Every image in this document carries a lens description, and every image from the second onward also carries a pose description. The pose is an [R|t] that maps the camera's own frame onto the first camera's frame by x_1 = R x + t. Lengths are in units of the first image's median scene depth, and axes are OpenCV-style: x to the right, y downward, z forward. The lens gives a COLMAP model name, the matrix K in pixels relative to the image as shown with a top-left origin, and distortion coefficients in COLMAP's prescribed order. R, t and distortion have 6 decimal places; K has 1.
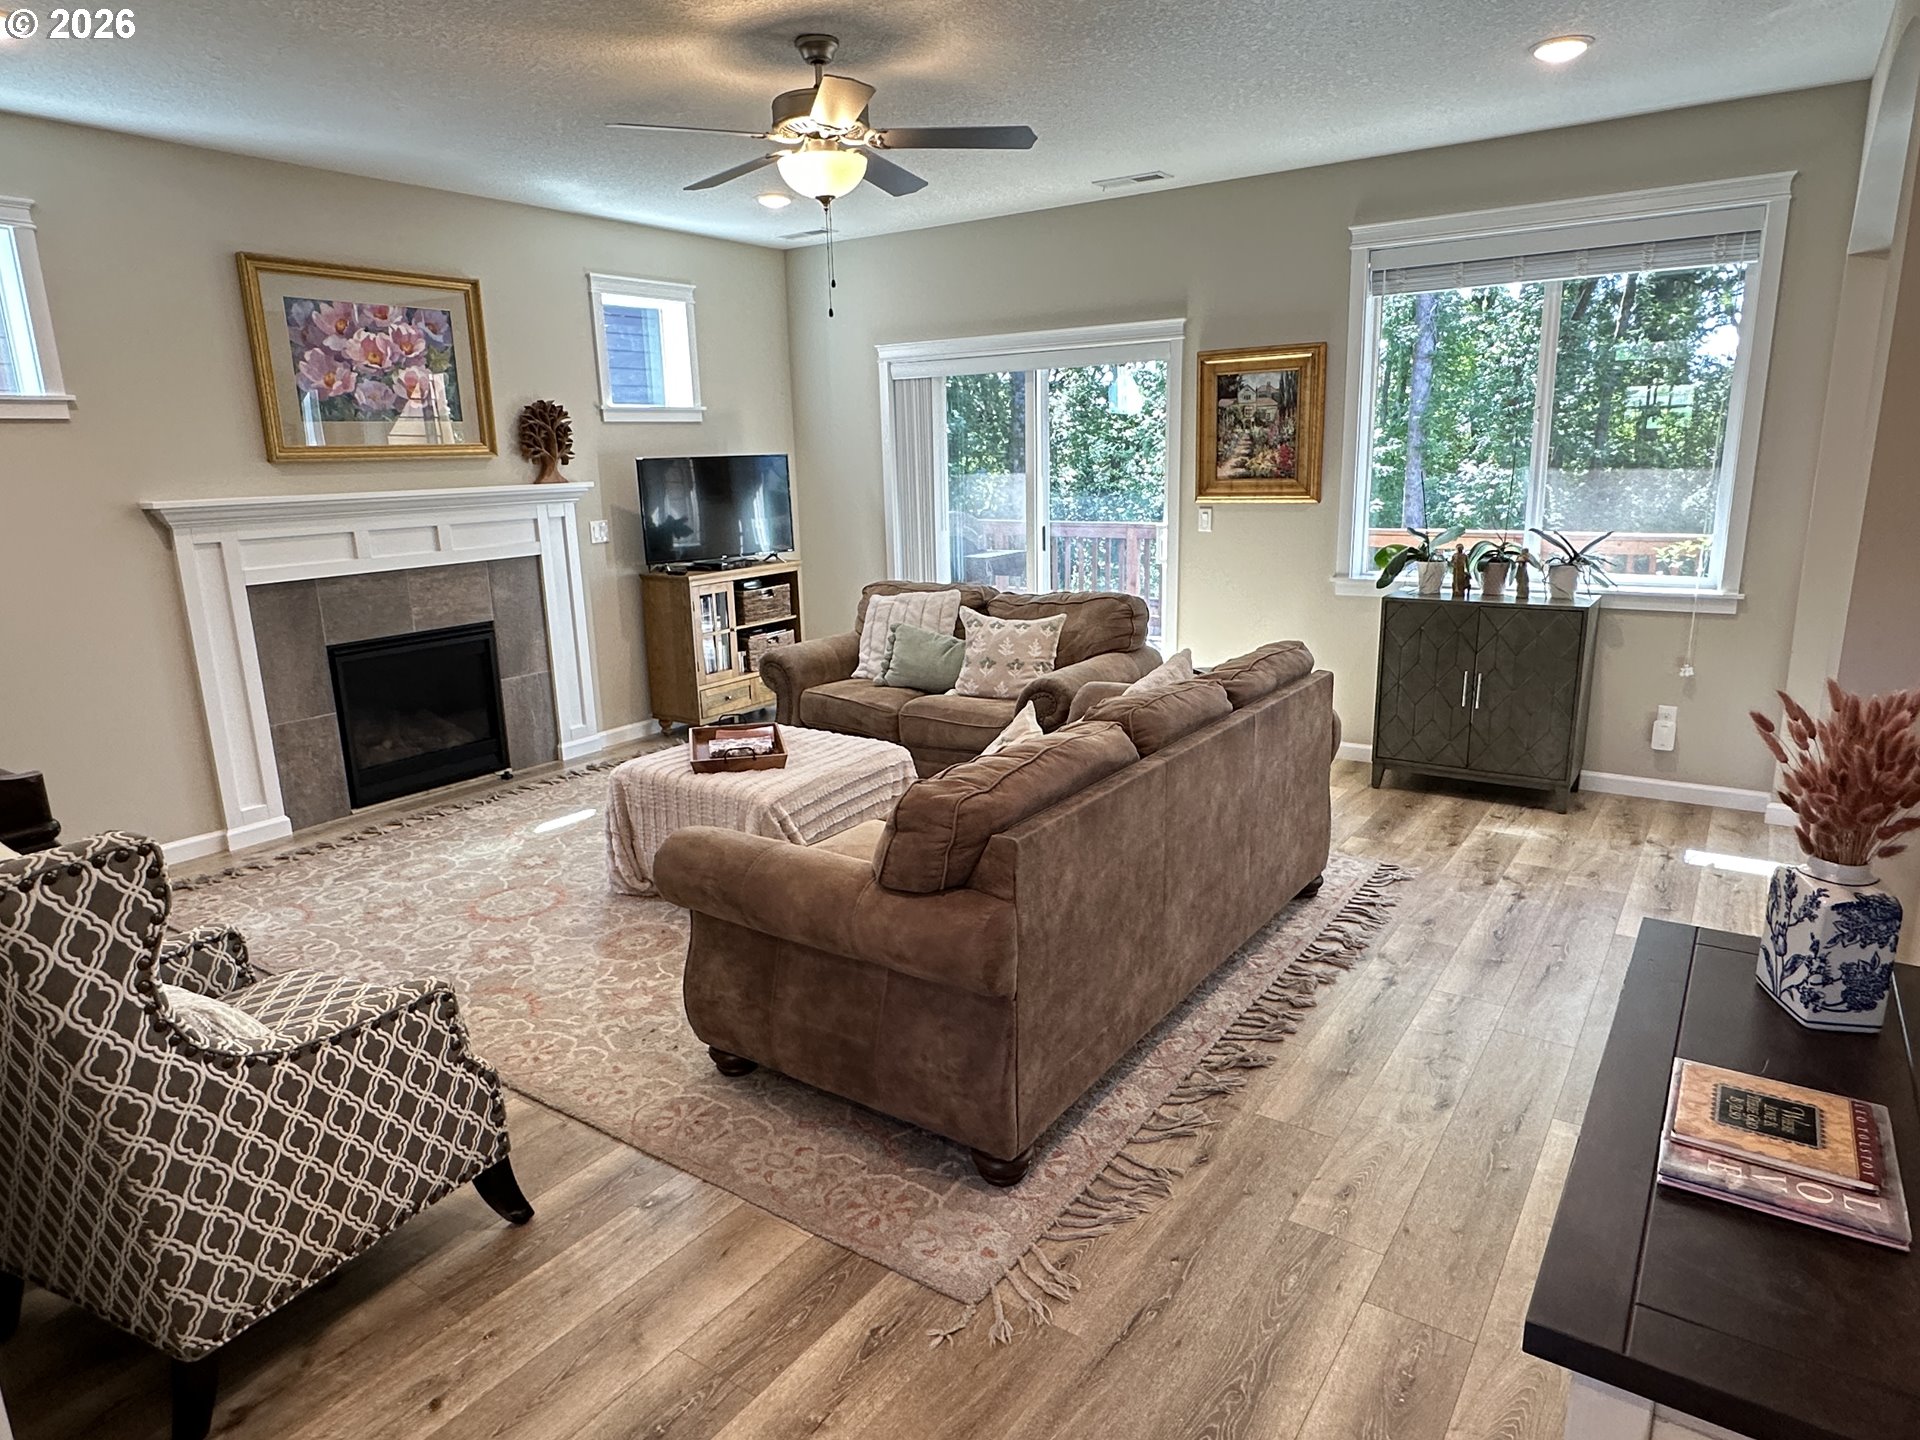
lens RADIAL K [[1178.6, 0, 951.7], [0, 1178.6, 728.3], [0, 0, 1]] dist [-0.006168, 0.003212]
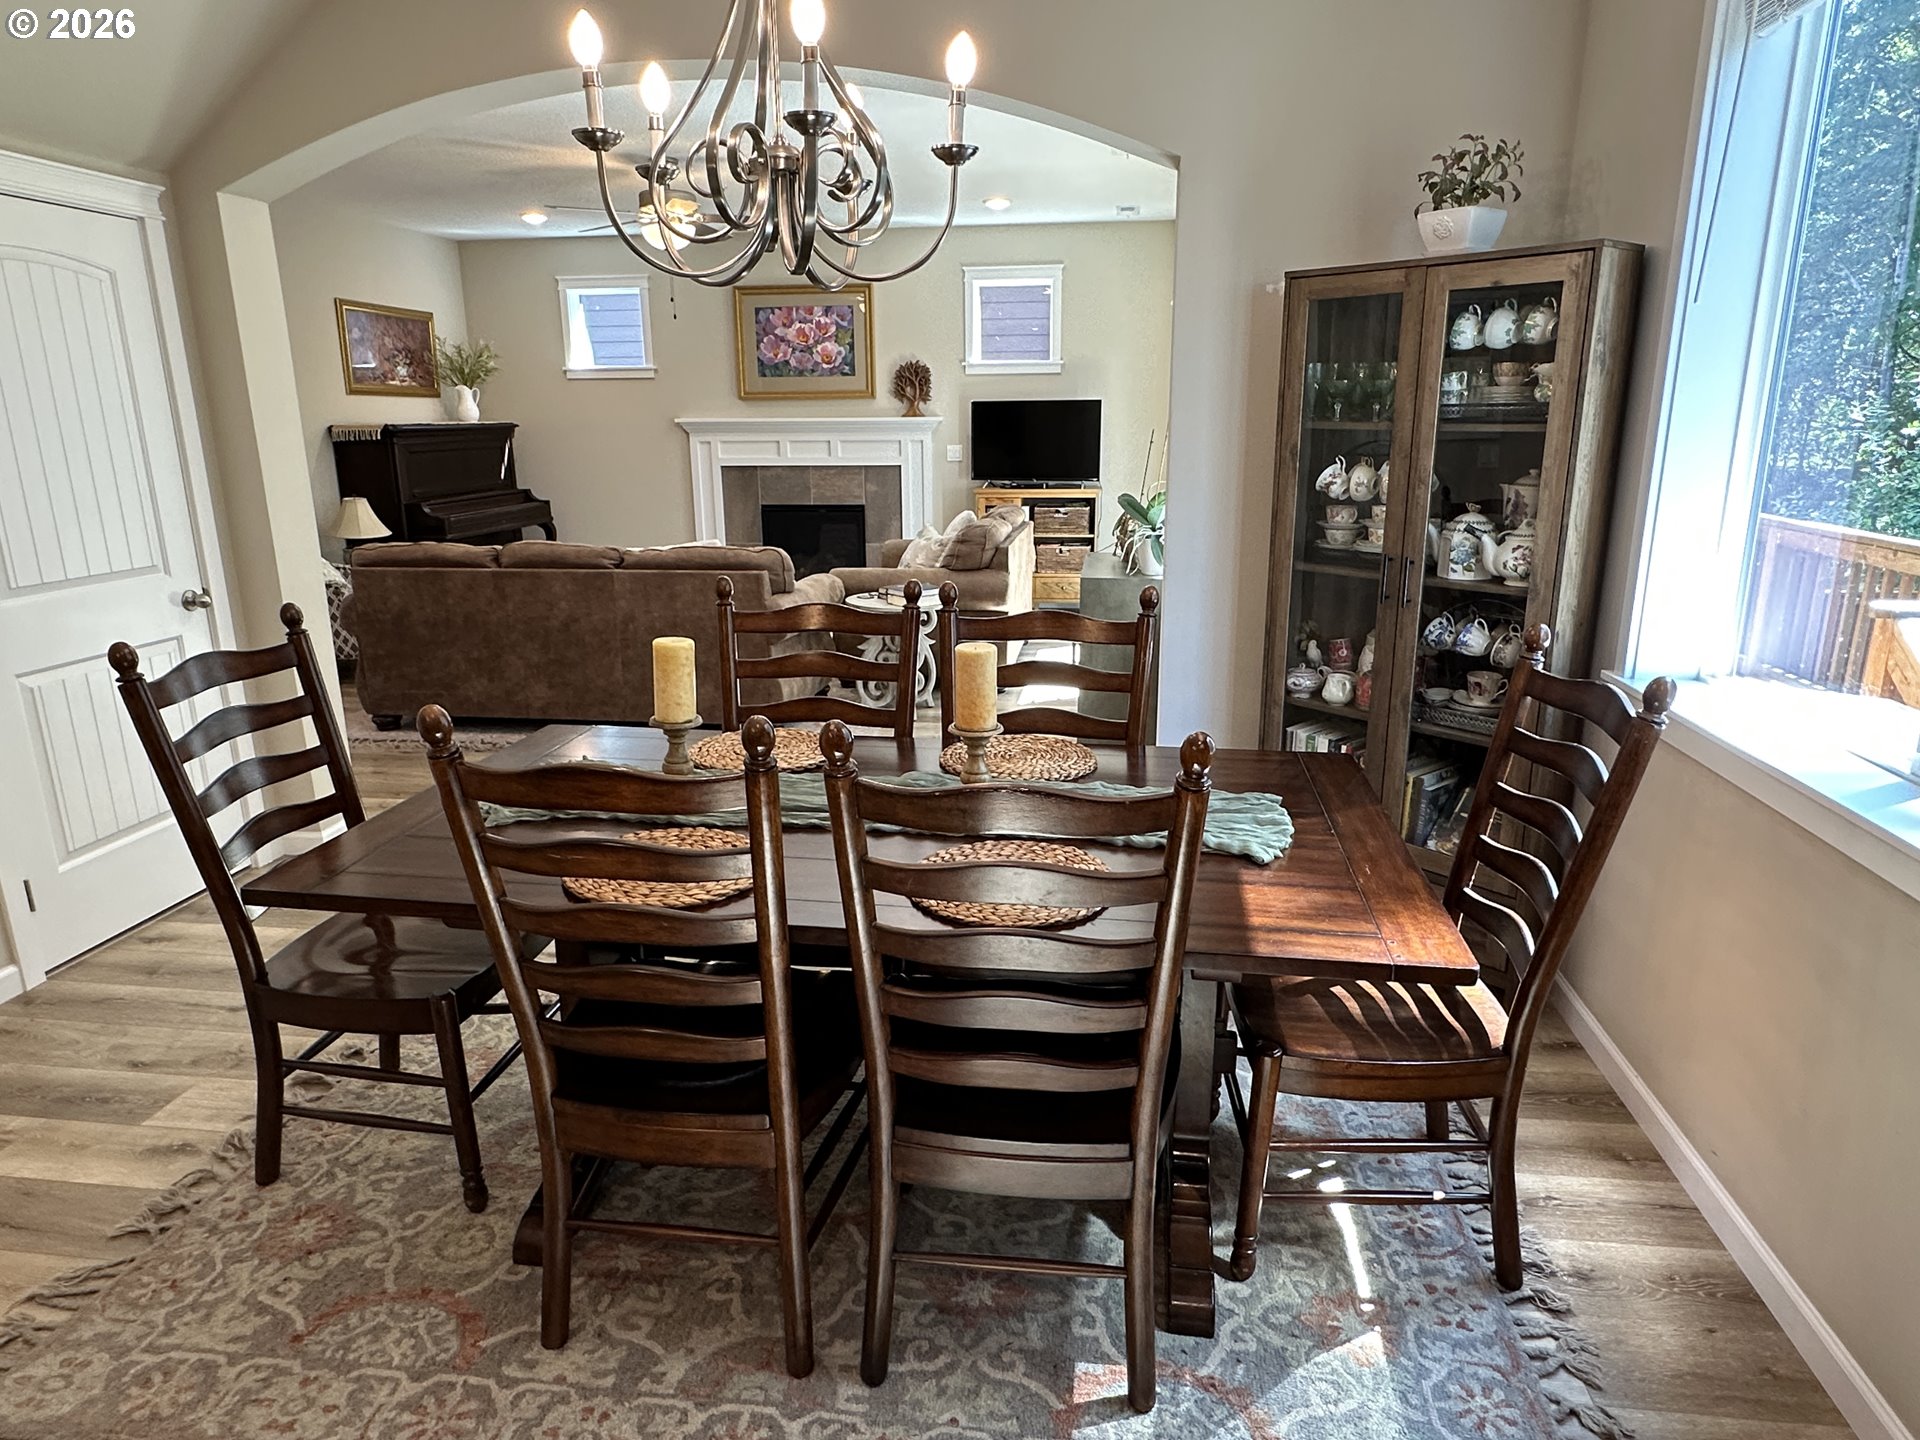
lens RADIAL K [[1178.6, 0, 963.8], [0, 1178.6, 731.2], [0, 0, 1]] dist [-0.006168, 0.003212]
pose [[0.455043, 0.256077, -0.852854, 1.141471], [-0.210103, 0.961592, 0.176625, -0.112460], [0.865328, 0.098816, 0.491368, 0.399459]]
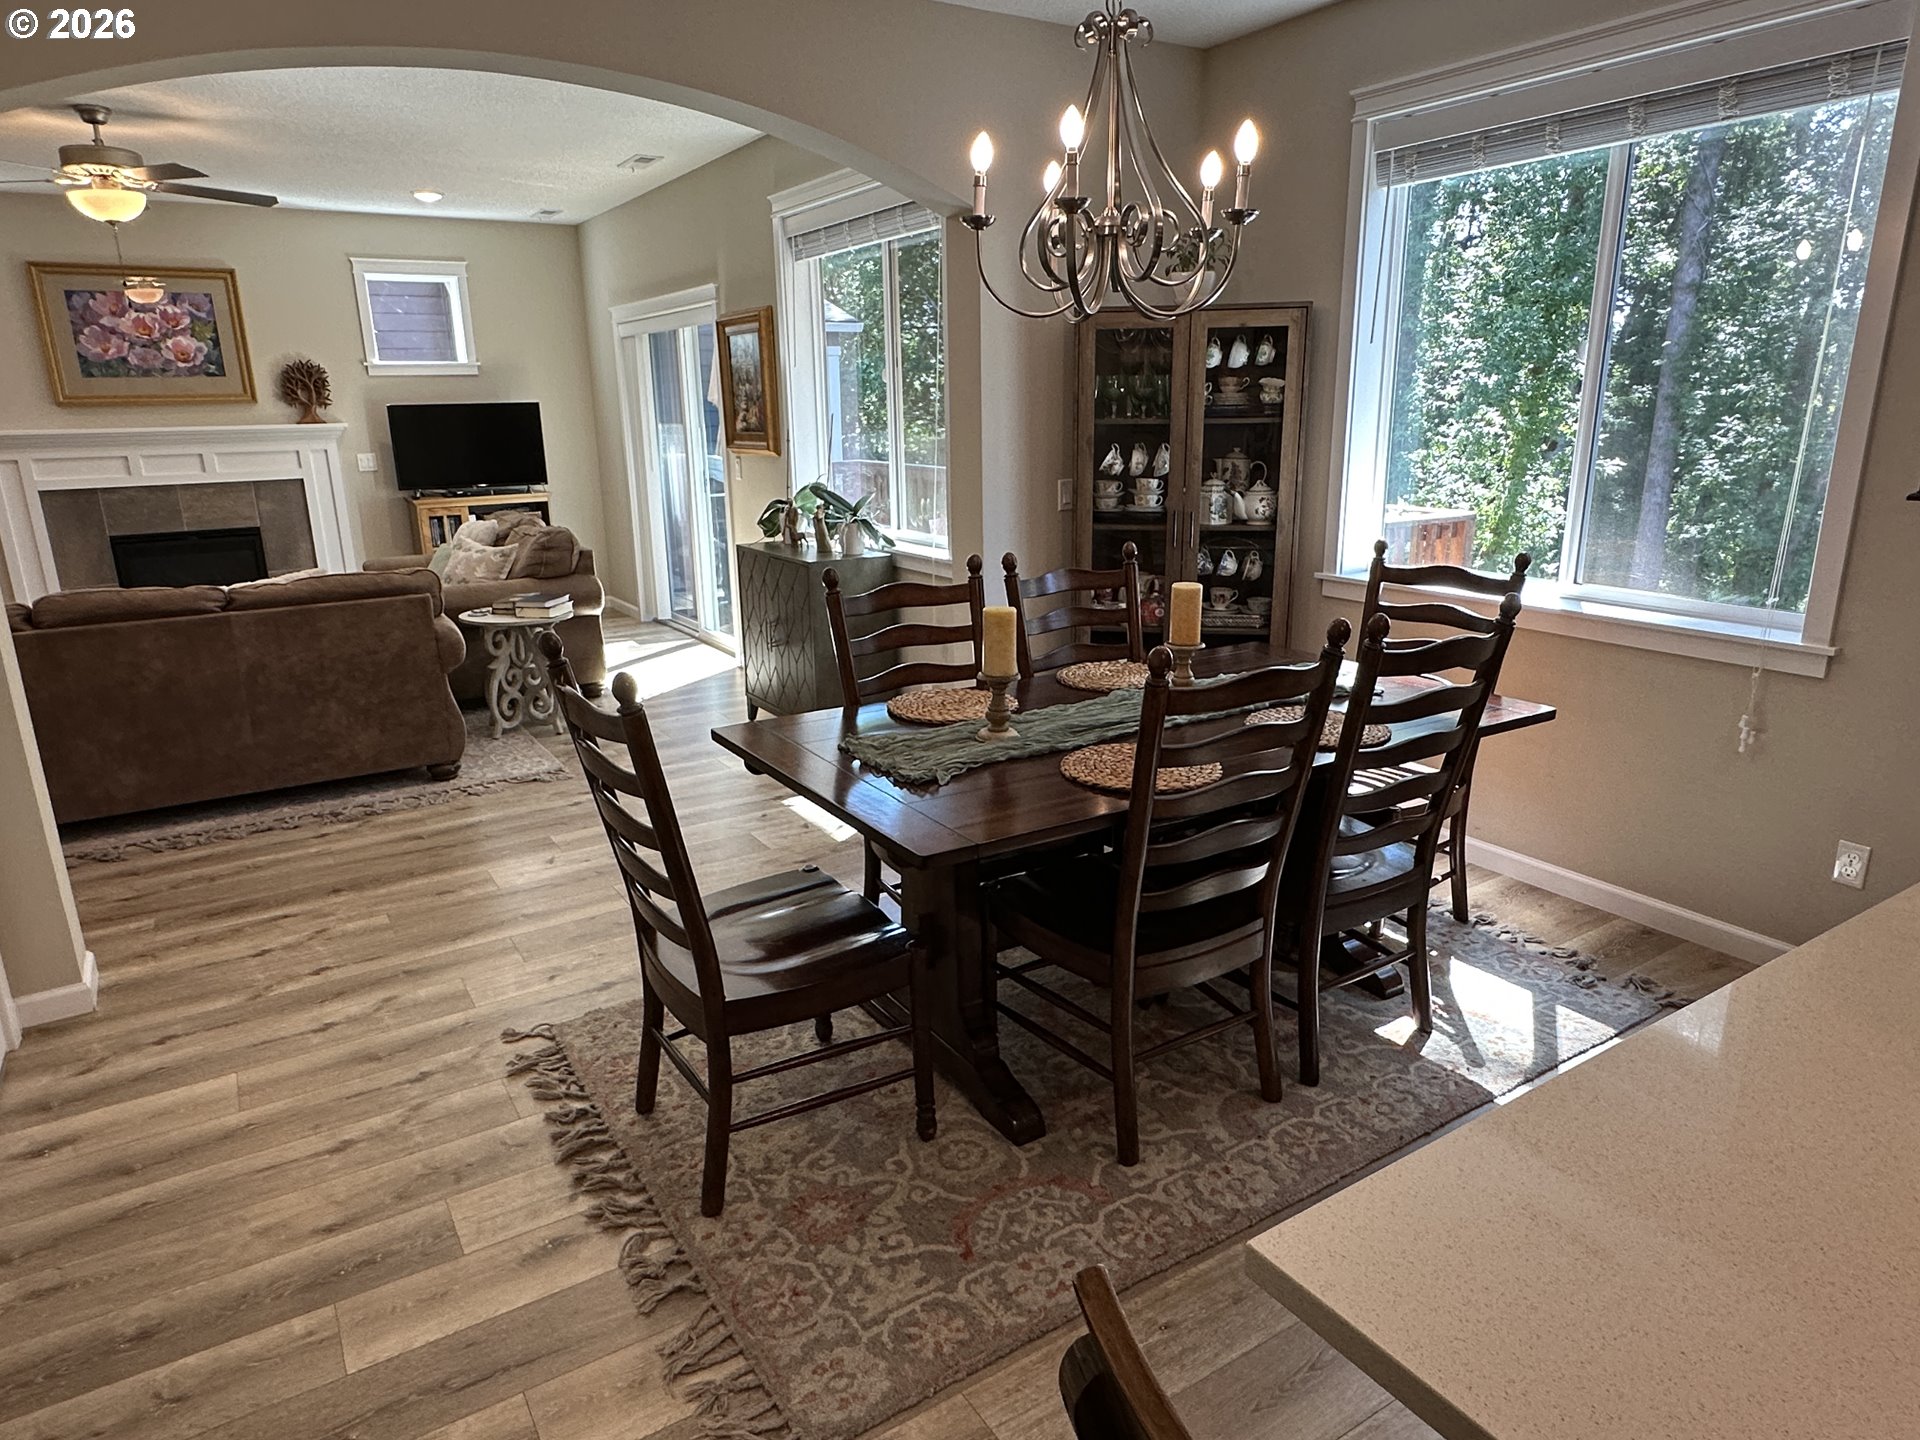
lens RADIAL K [[1178.6, 0, 955.6], [0, 1178.6, 731.9], [0, 0, 1]] dist [-0.006168, 0.003212]
pose [[0.920776, 0.117047, -0.372117, 0.918060], [-0.097490, 0.992700, 0.071013, -0.033694], [0.377712, -0.029110, 0.925465, 0.055915]]
